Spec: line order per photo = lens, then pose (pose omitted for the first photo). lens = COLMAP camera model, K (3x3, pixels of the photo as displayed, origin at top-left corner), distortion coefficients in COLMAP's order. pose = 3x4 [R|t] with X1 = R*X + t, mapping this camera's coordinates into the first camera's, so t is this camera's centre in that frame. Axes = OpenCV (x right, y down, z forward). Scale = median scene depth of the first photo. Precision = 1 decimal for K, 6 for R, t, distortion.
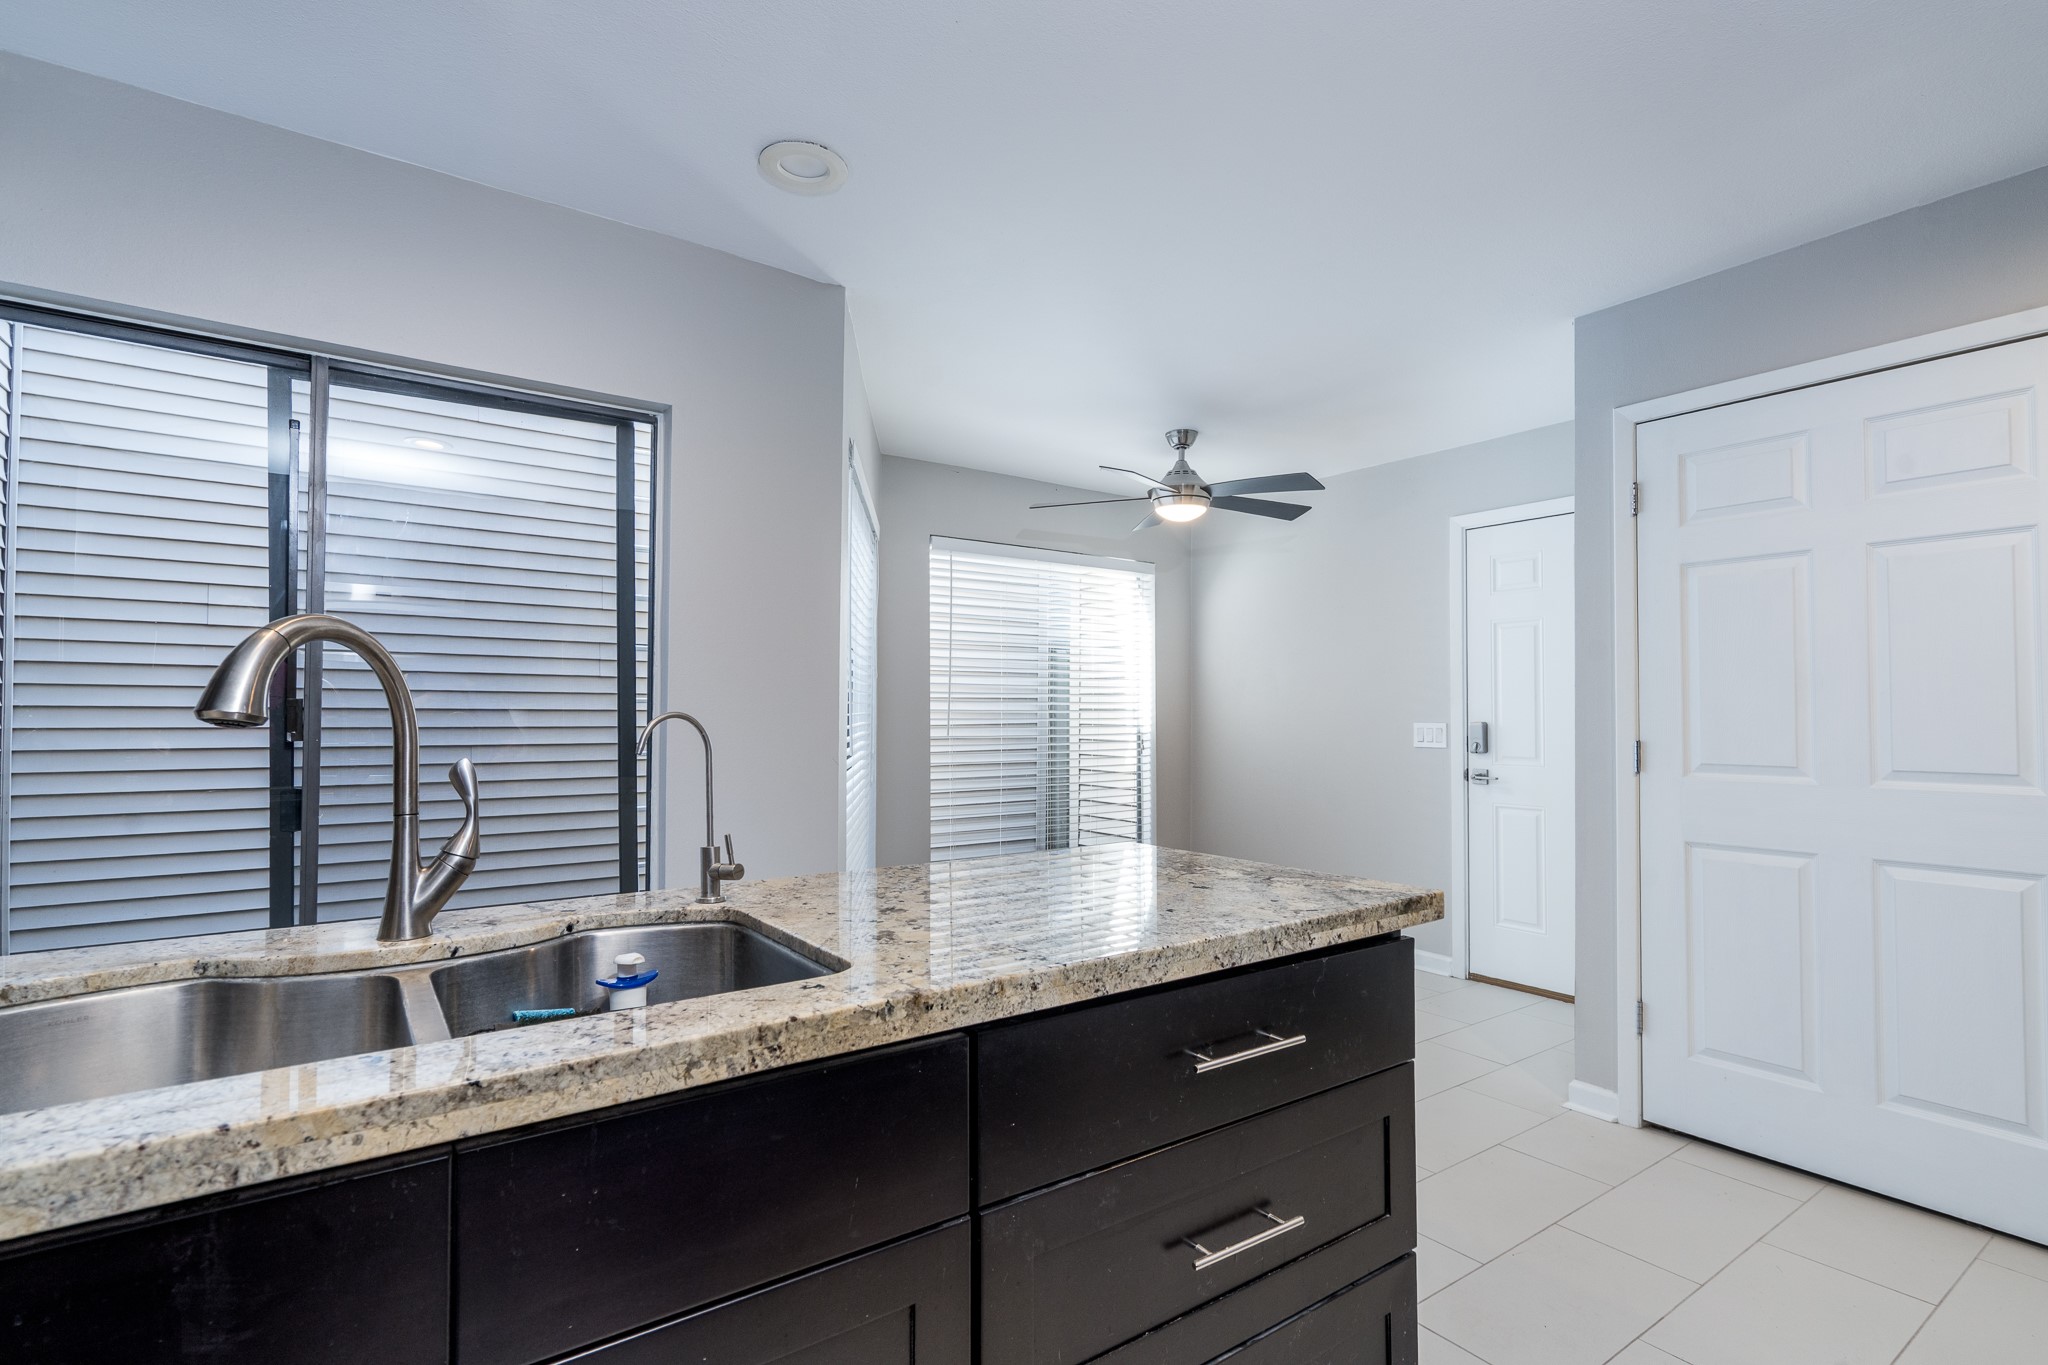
lens RADIAL K [[986.2, 0, 1033.7], [0, 986.2, 697.1], [0, 0, 1]] dist [0.000643, 0.001798]
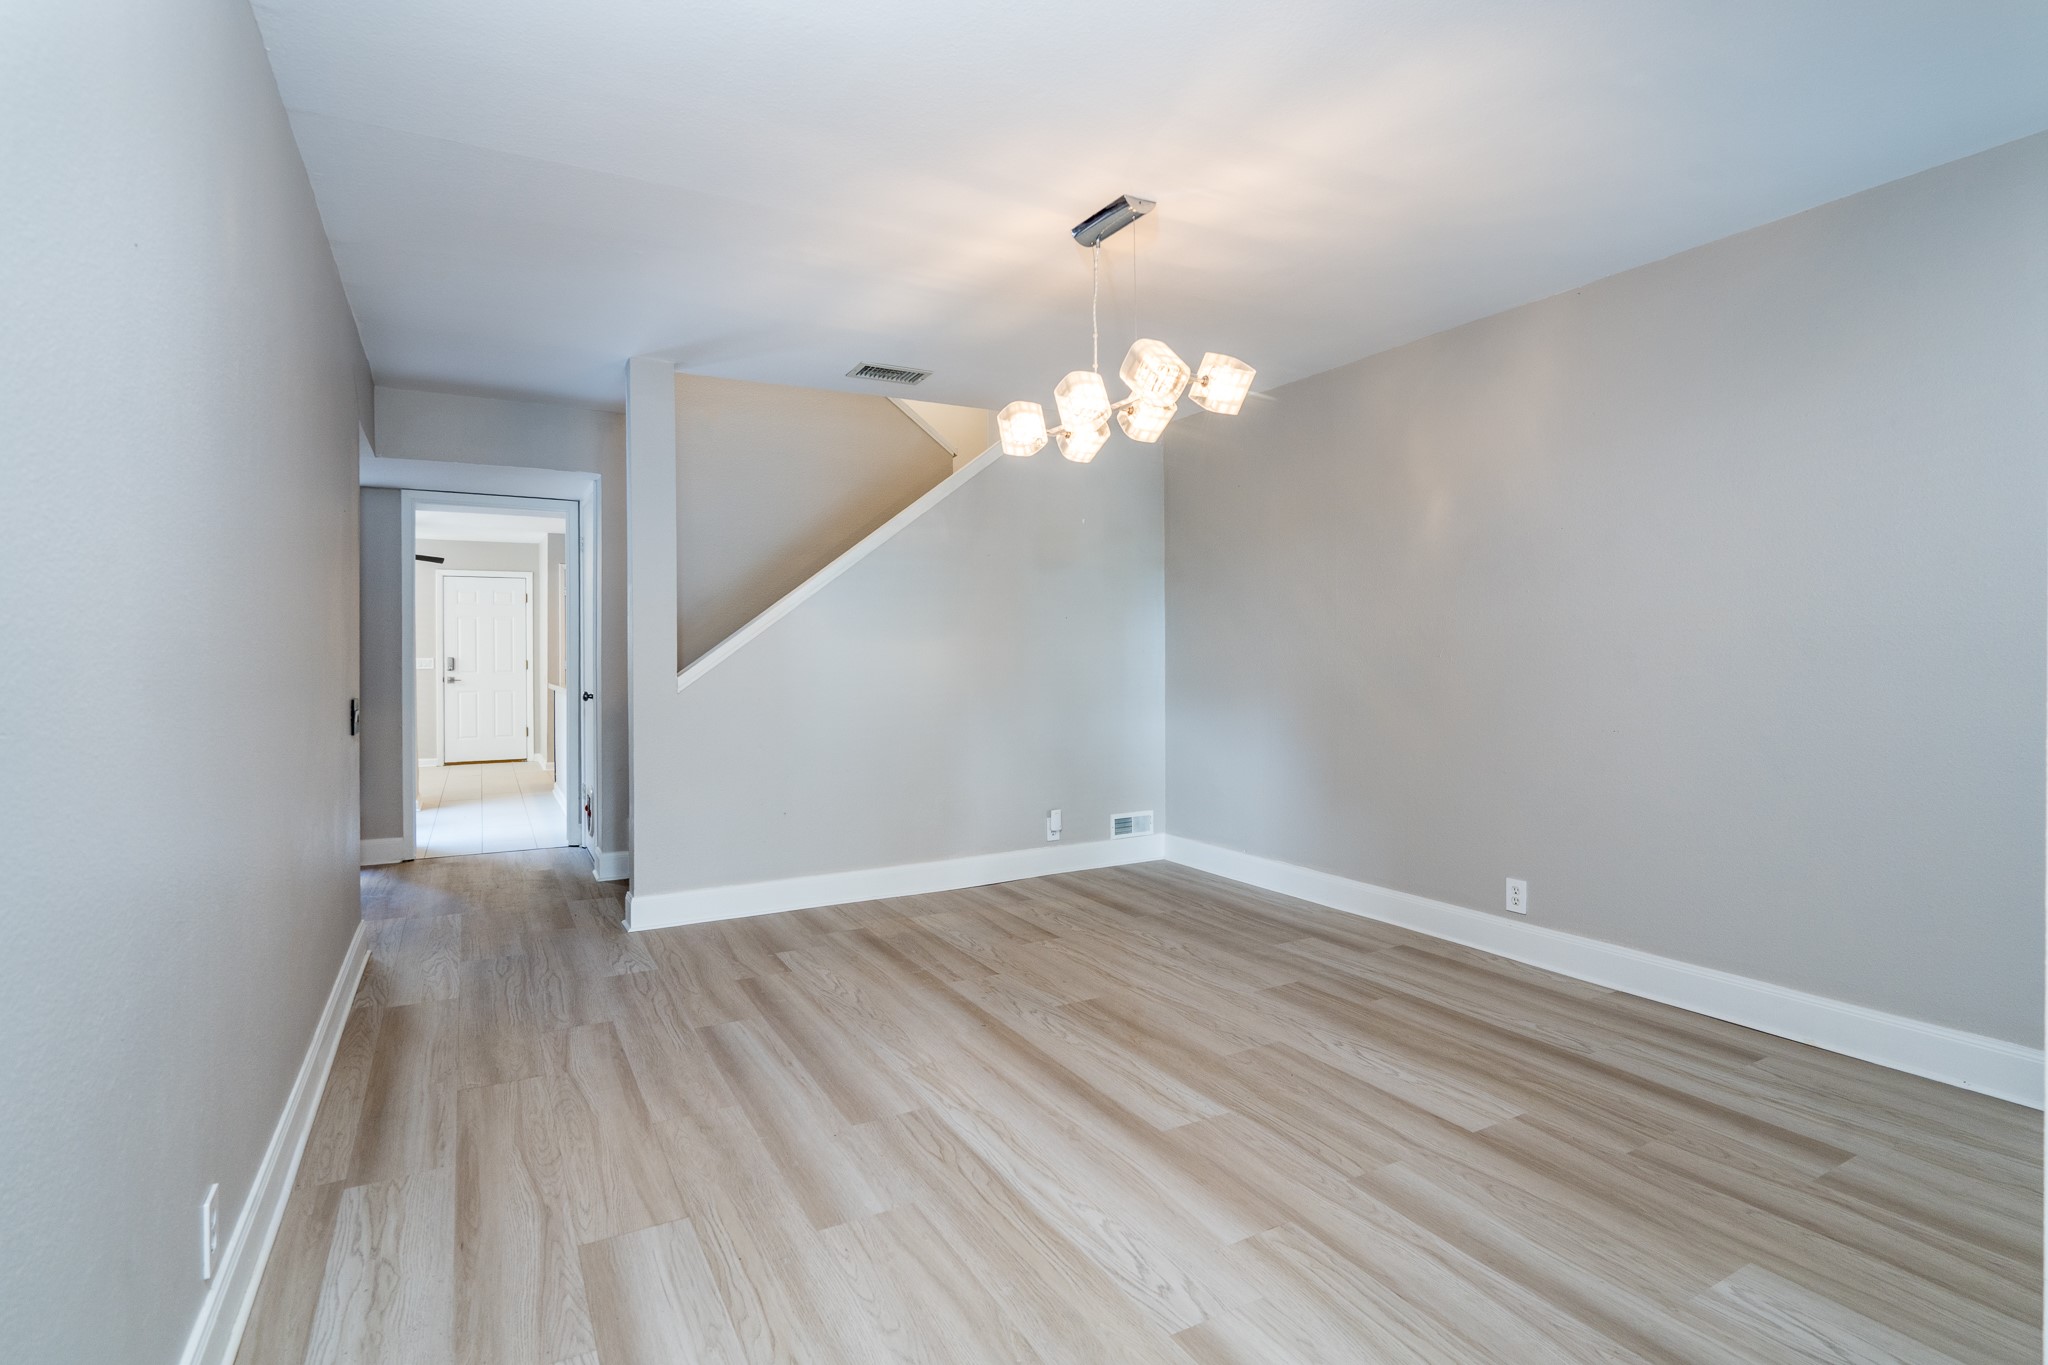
lens RADIAL K [[986.2, 0, 1023.9], [0, 986.2, 673.9], [0, 0, 1]] dist [0.000643, 0.001798]
pose [[0.112670, -0.015174, 0.993517, -1.778906], [-0.029208, 0.999401, 0.018576, -0.019706], [-0.993203, -0.031111, 0.112160, -0.661013]]
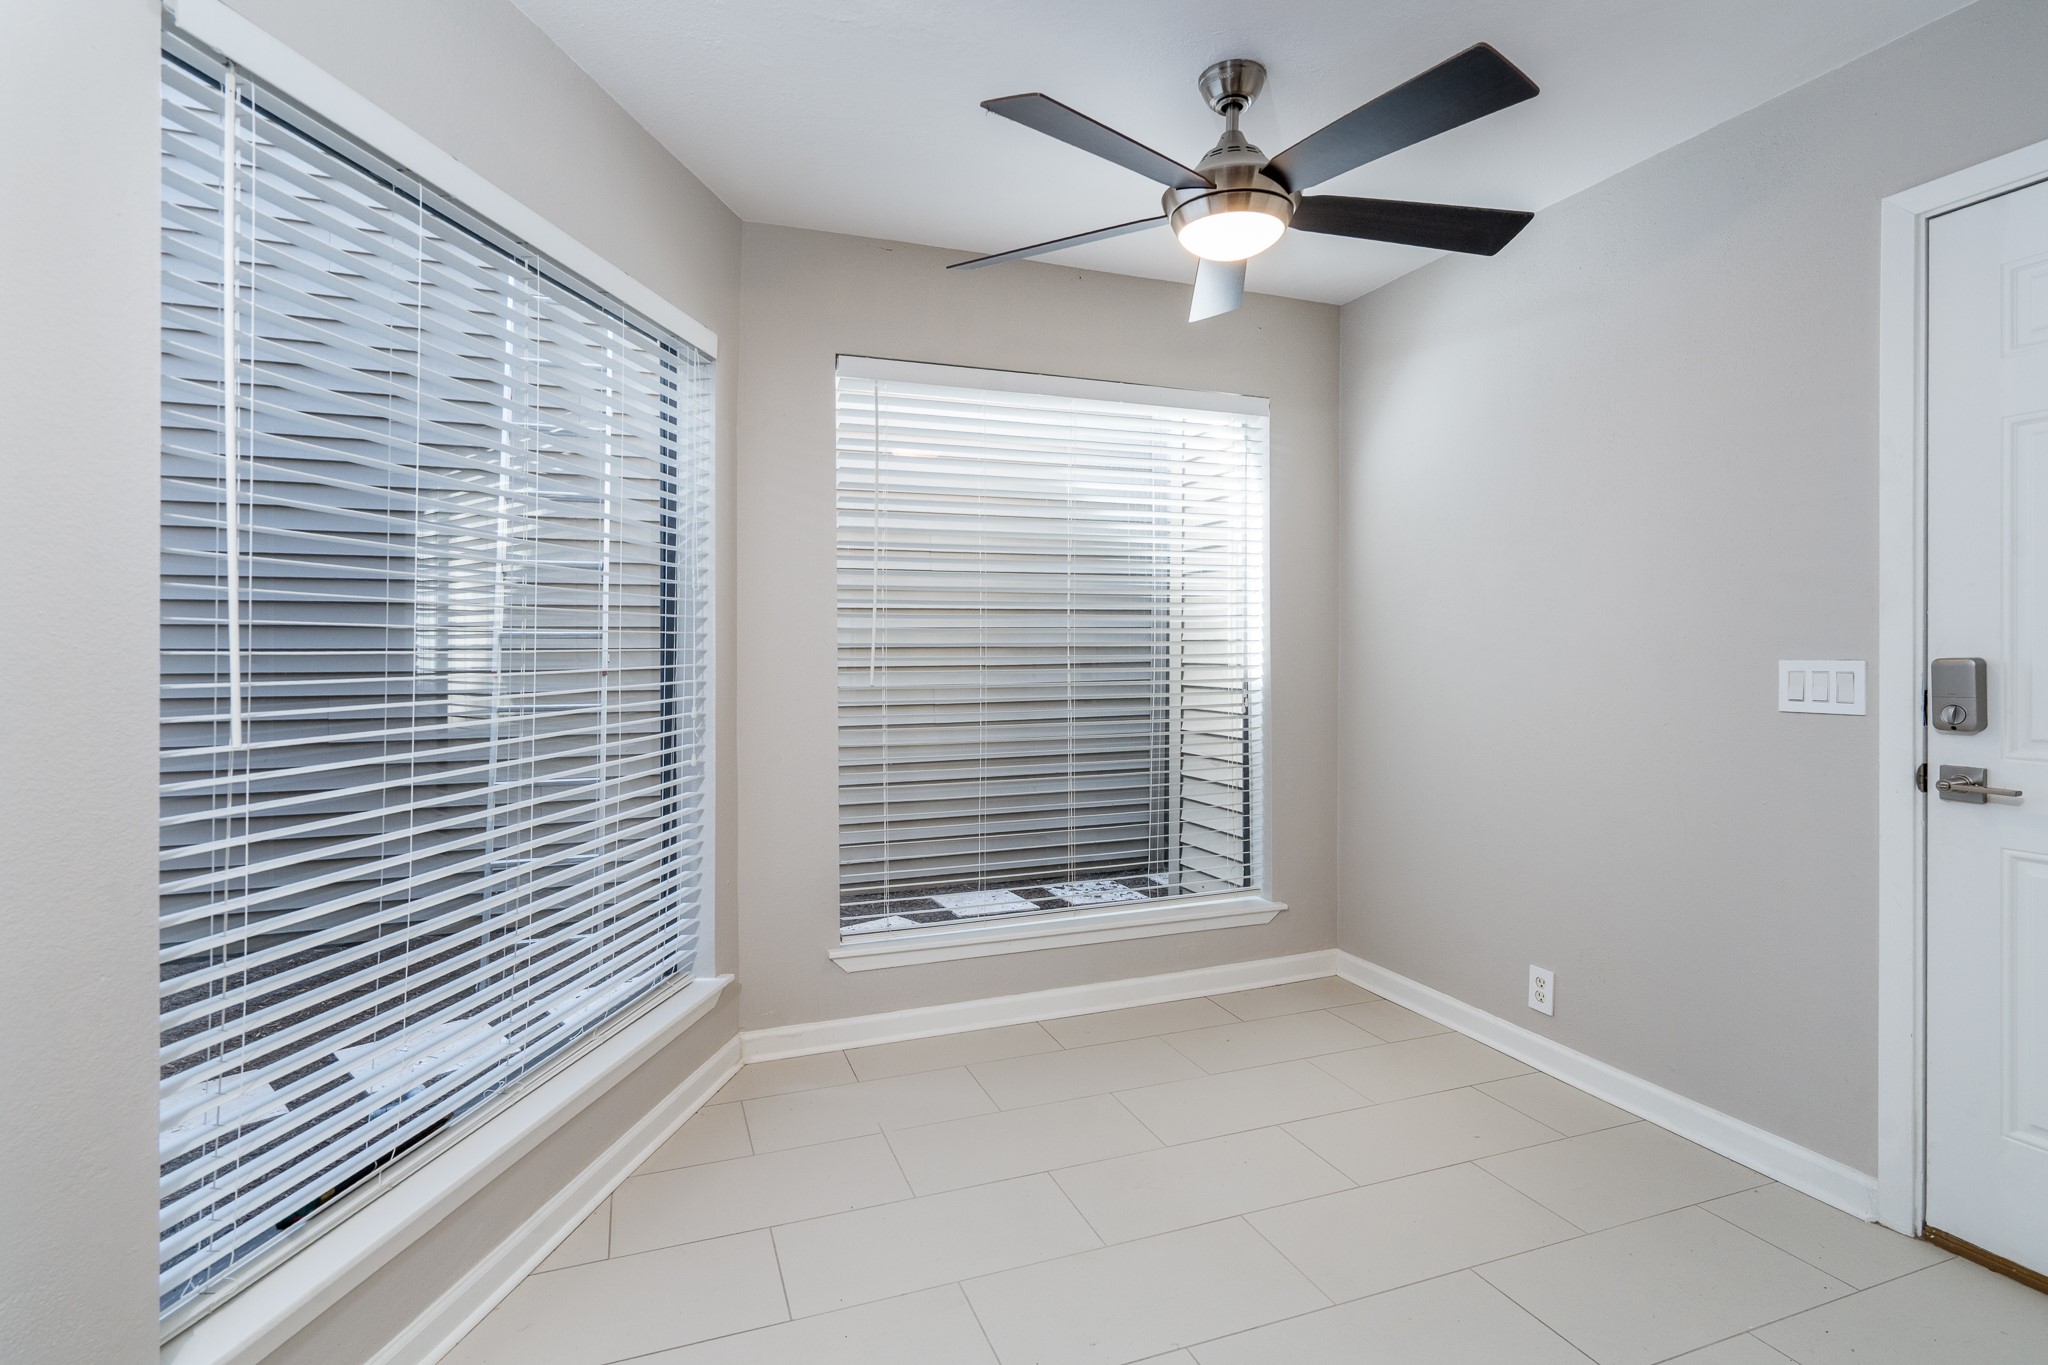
lens RADIAL K [[986.2, 0, 1010.0], [0, 986.2, 666.8], [0, 0, 1]] dist [0.000643, 0.001798]
pose [[0.961323, -0.006705, -0.275343, 0.166989], [0.016783, 0.999272, 0.034264, 0.007046], [0.274913, -0.037559, 0.960735, 0.460631]]
